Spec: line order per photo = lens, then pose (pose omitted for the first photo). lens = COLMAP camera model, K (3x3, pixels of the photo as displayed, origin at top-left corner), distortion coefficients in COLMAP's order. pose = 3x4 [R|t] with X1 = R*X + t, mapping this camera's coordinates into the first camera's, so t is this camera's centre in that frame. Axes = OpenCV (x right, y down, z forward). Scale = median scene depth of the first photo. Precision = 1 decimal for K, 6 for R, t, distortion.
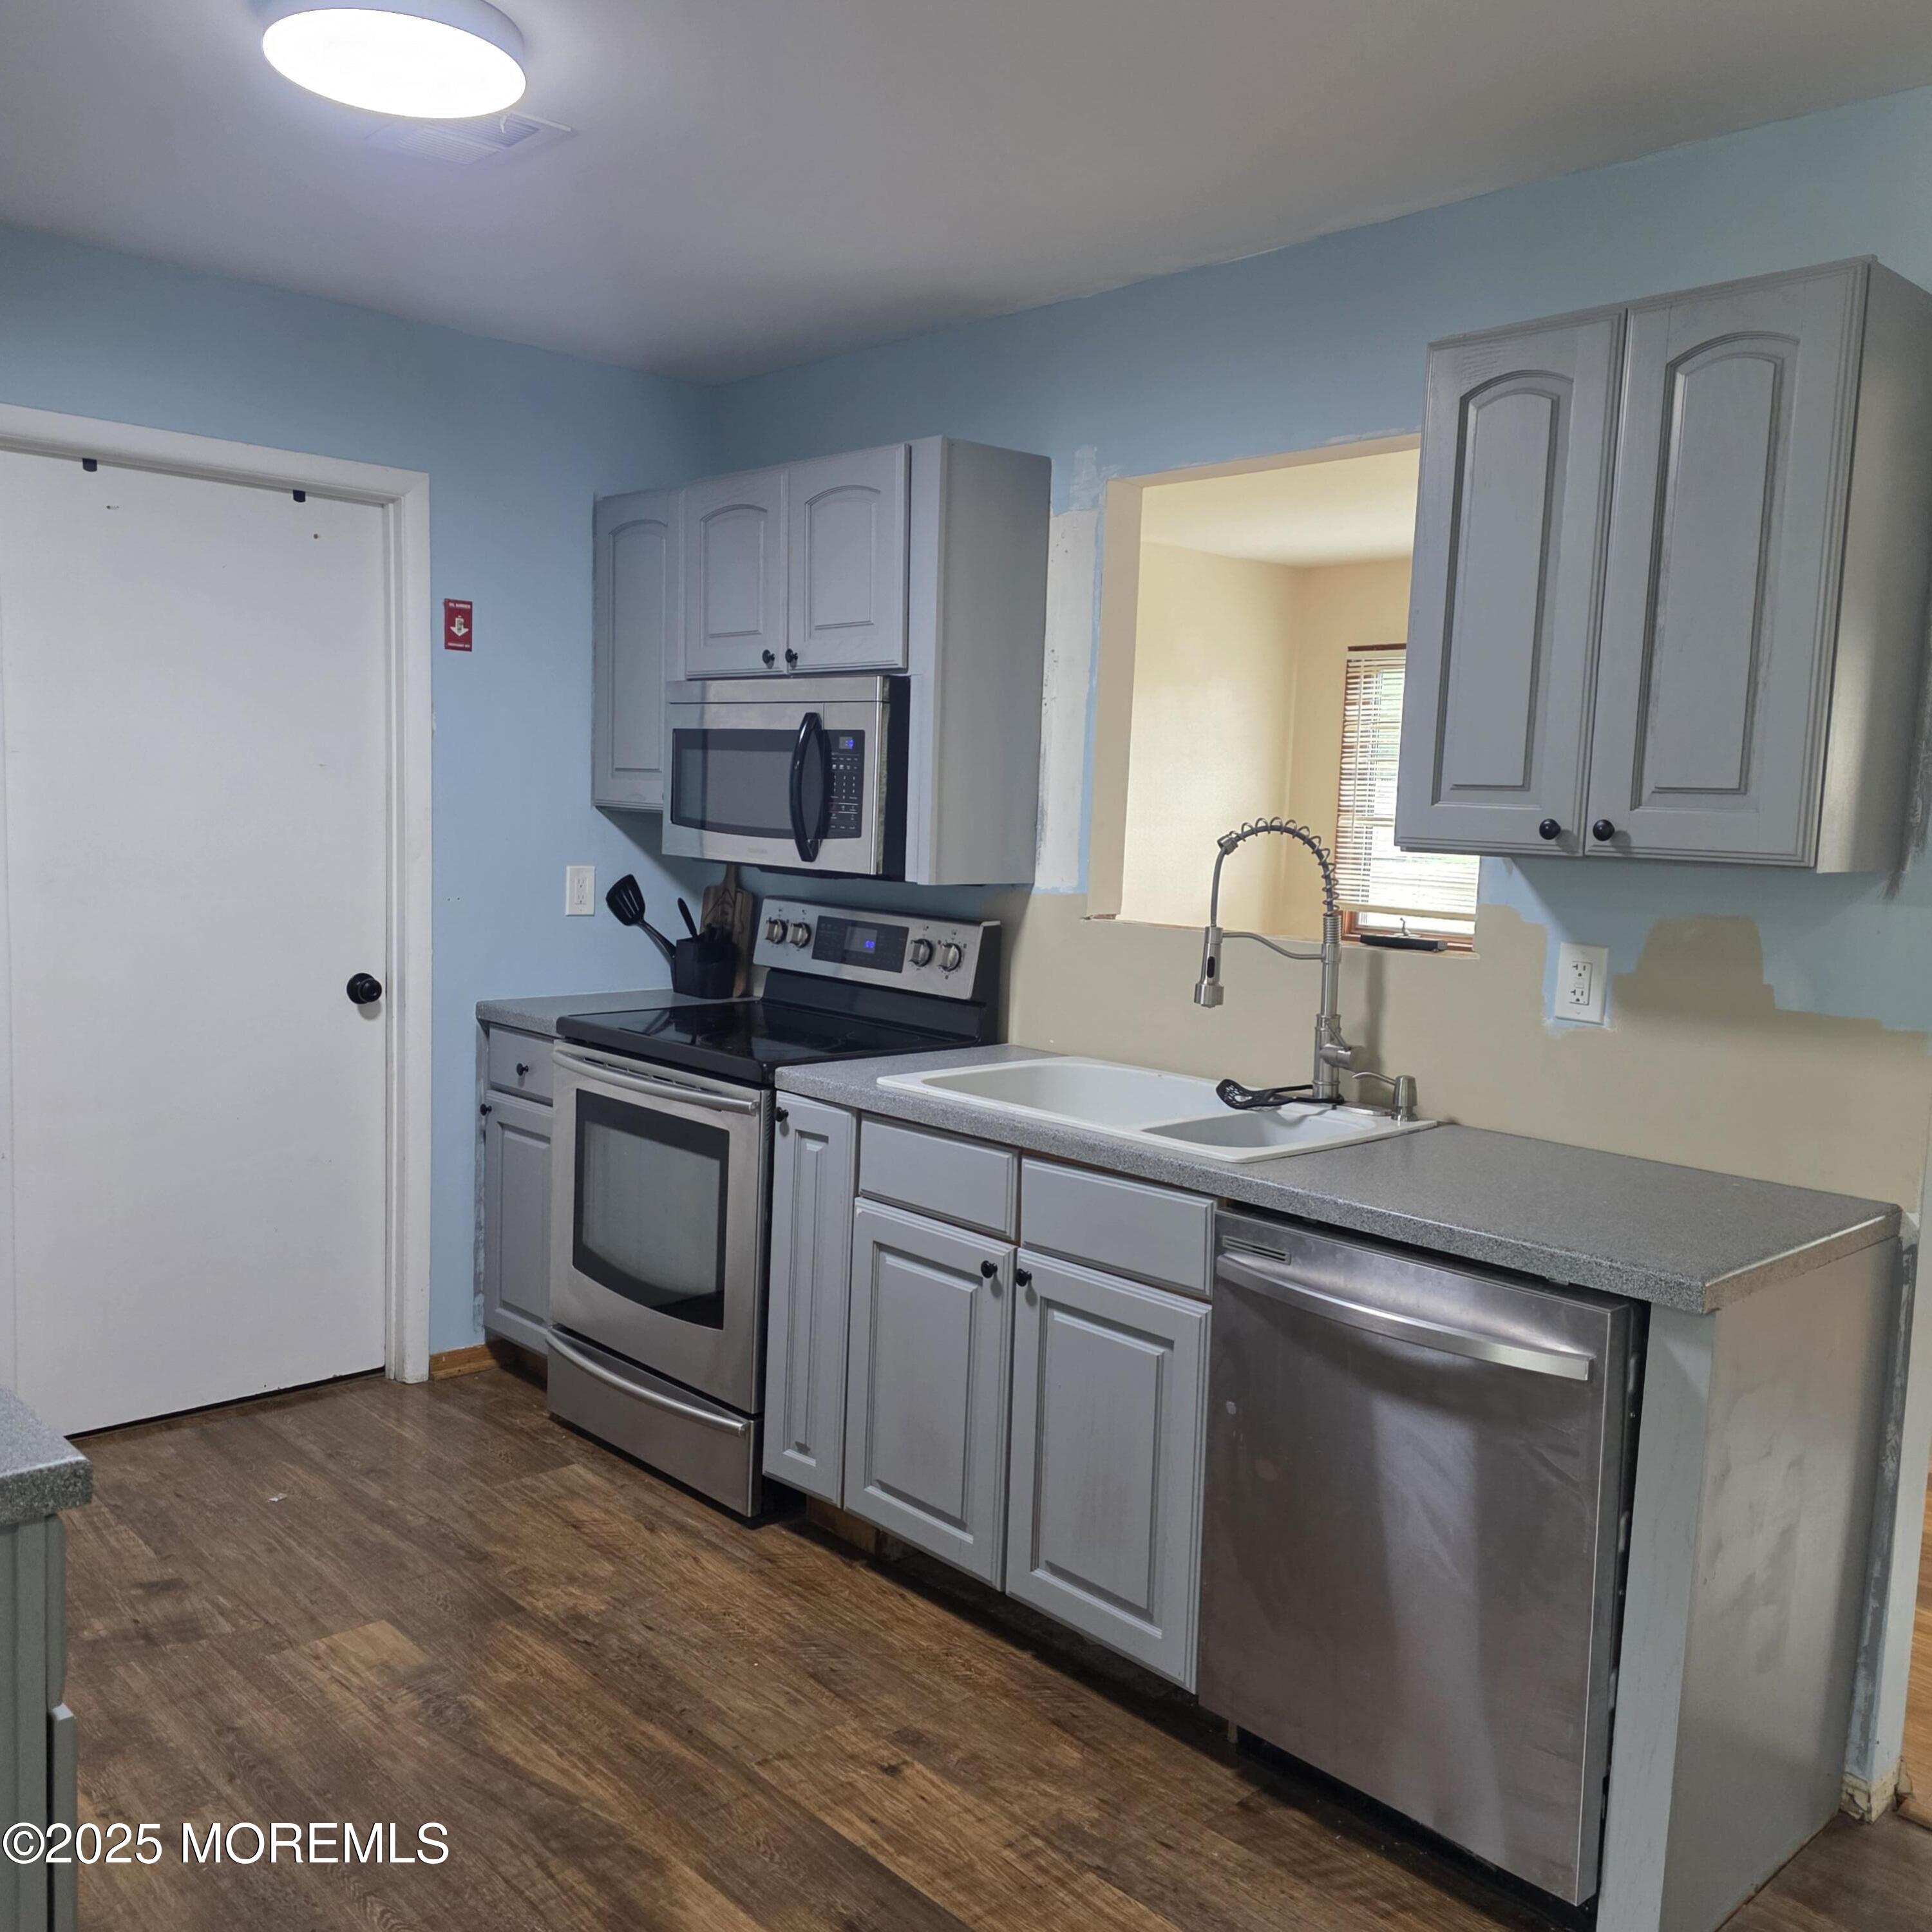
lens RADIAL K [[1728.2, 0, 949.8], [0, 1728.2, 967.0], [0, 0, 1]] dist [0.090014, -0.117463]
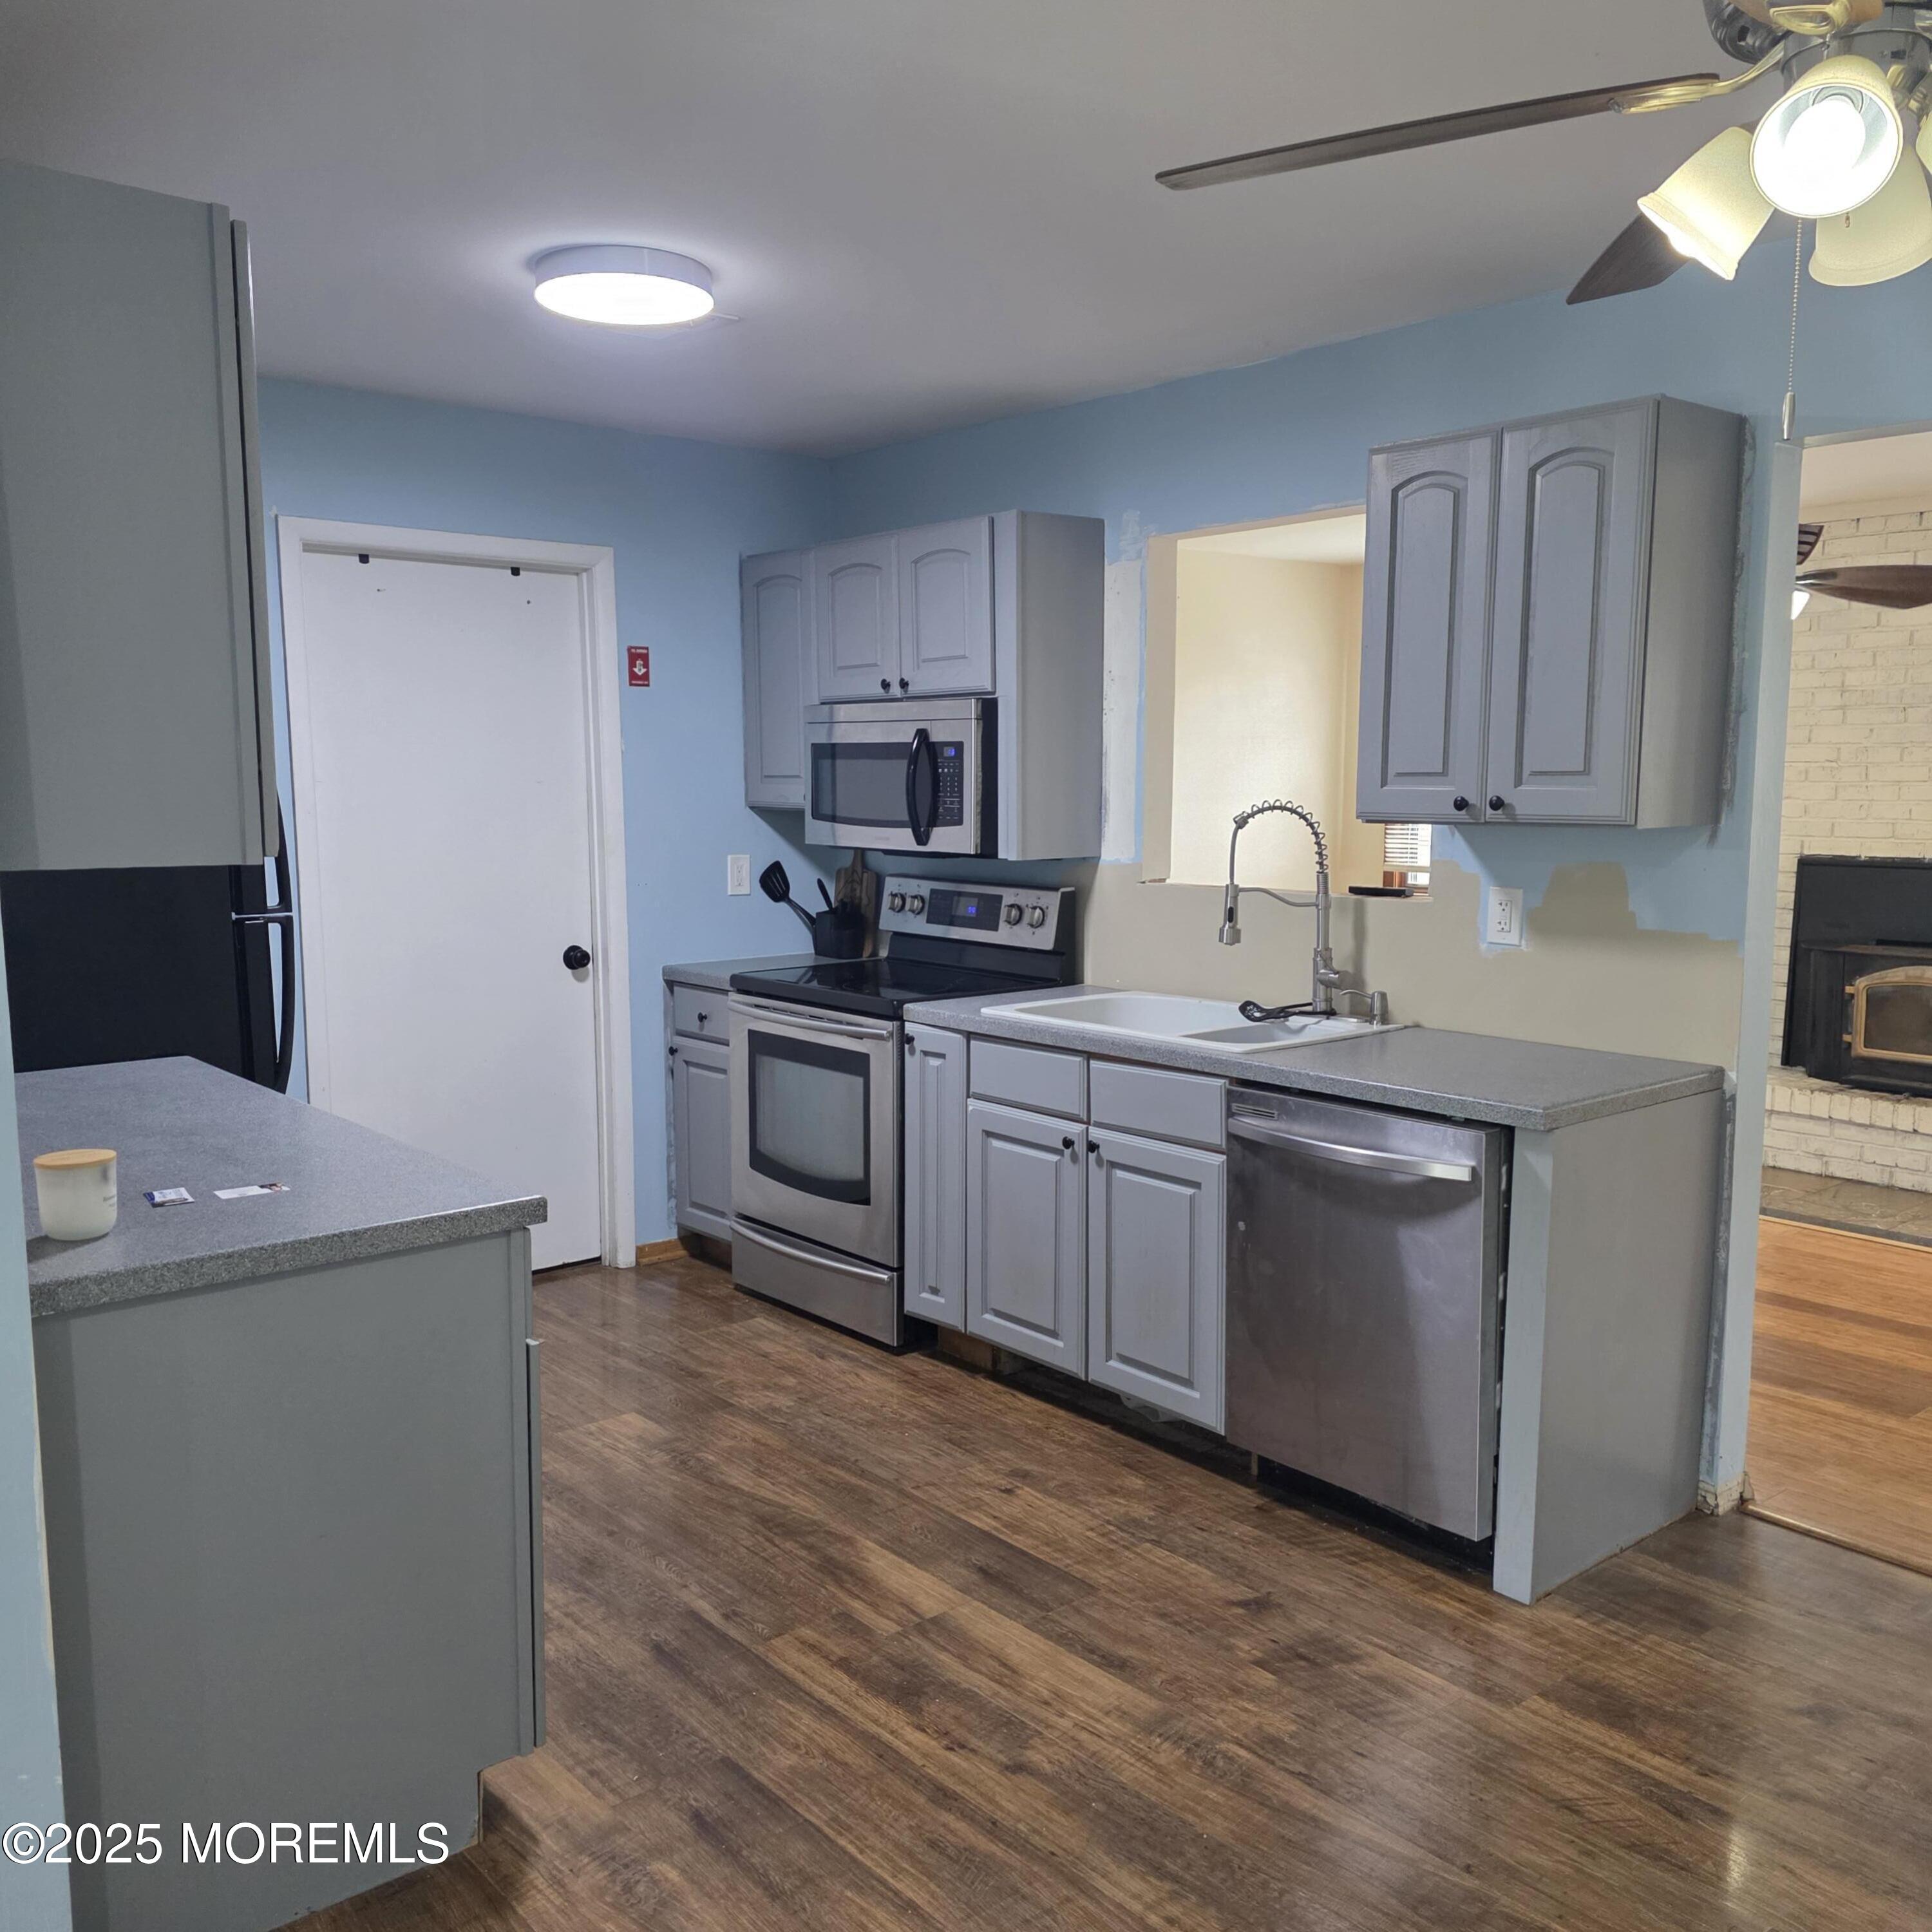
lens RADIAL K [[1728.2, 0, 968.2], [0, 1728.2, 986.9], [0, 0, 1]] dist [0.090014, -0.117463]
pose [[0.998321, -0.030228, -0.049405, 0.014274], [0.031373, 0.999253, 0.022548, 0.019241], [0.048686, -0.024060, 0.998524, -0.335058]]
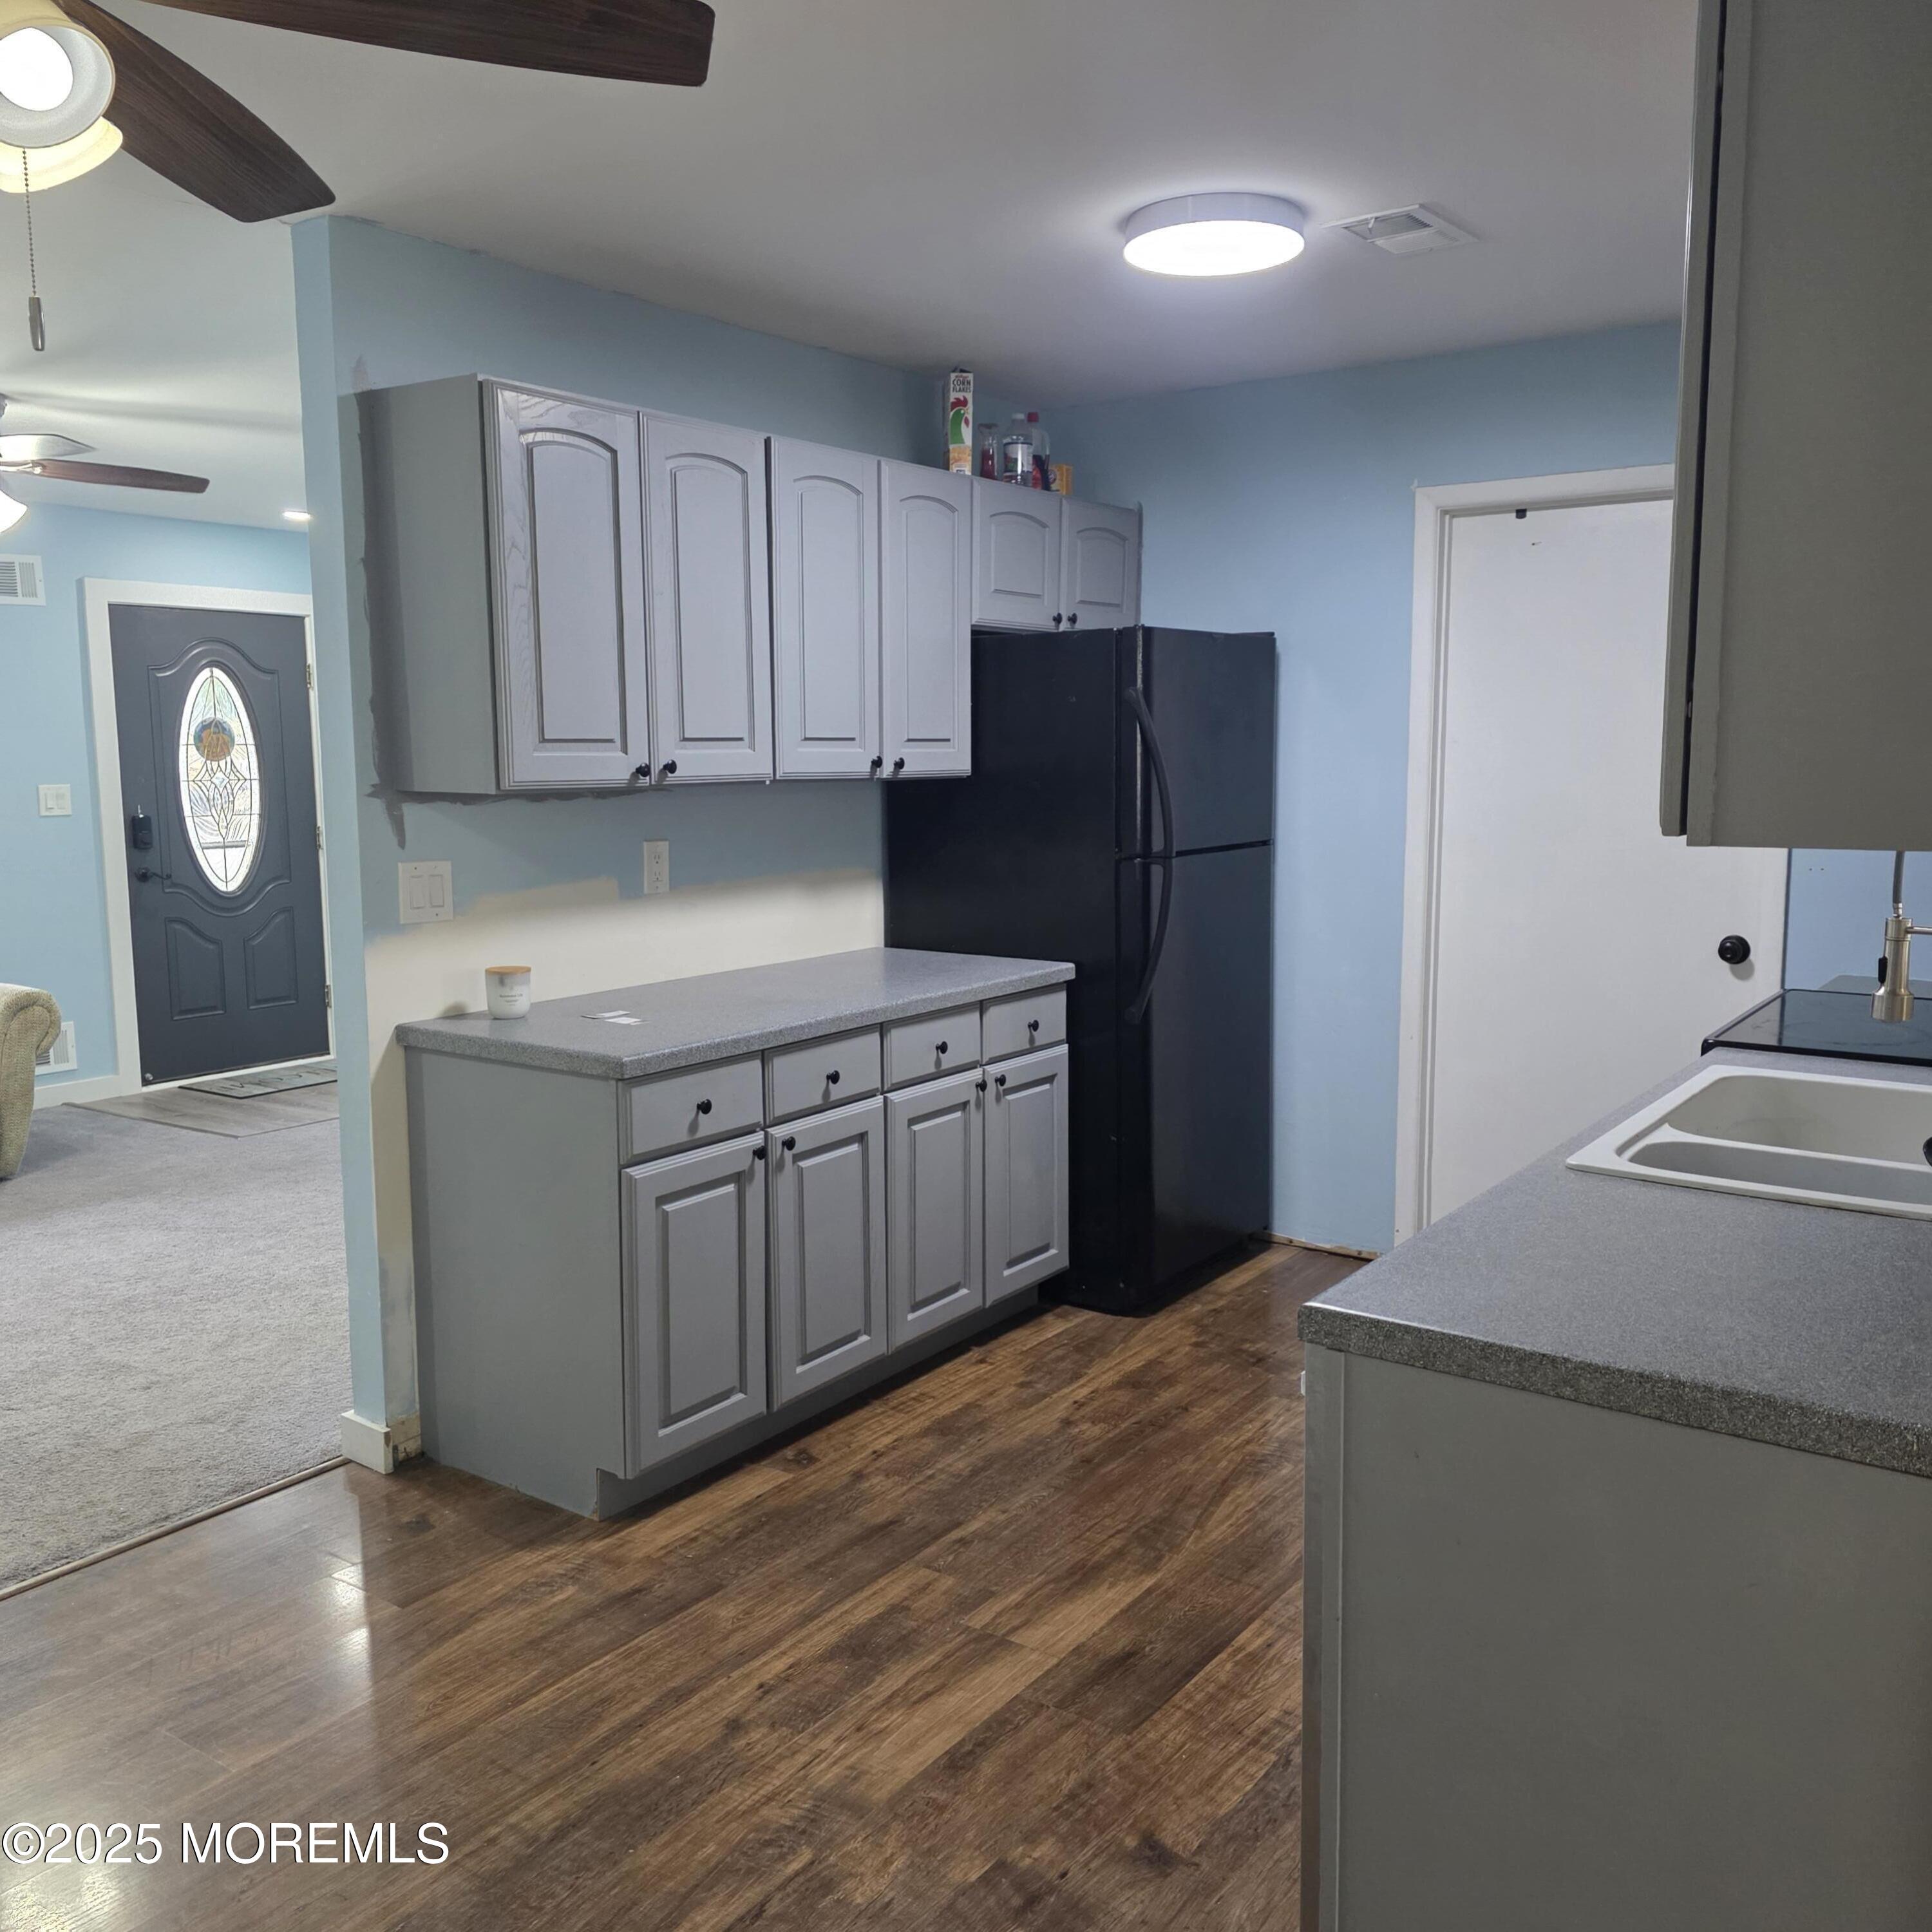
lens RADIAL K [[1728.2, 0, 968.6], [0, 1728.2, 956.0], [0, 0, 1]] dist [0.090014, -0.117463]
pose [[0.195778, 0.086661, -0.976812, 0.836646], [-0.086543, 0.993728, 0.070816, -0.026181], [0.976822, 0.070672, 0.202049, 0.446522]]
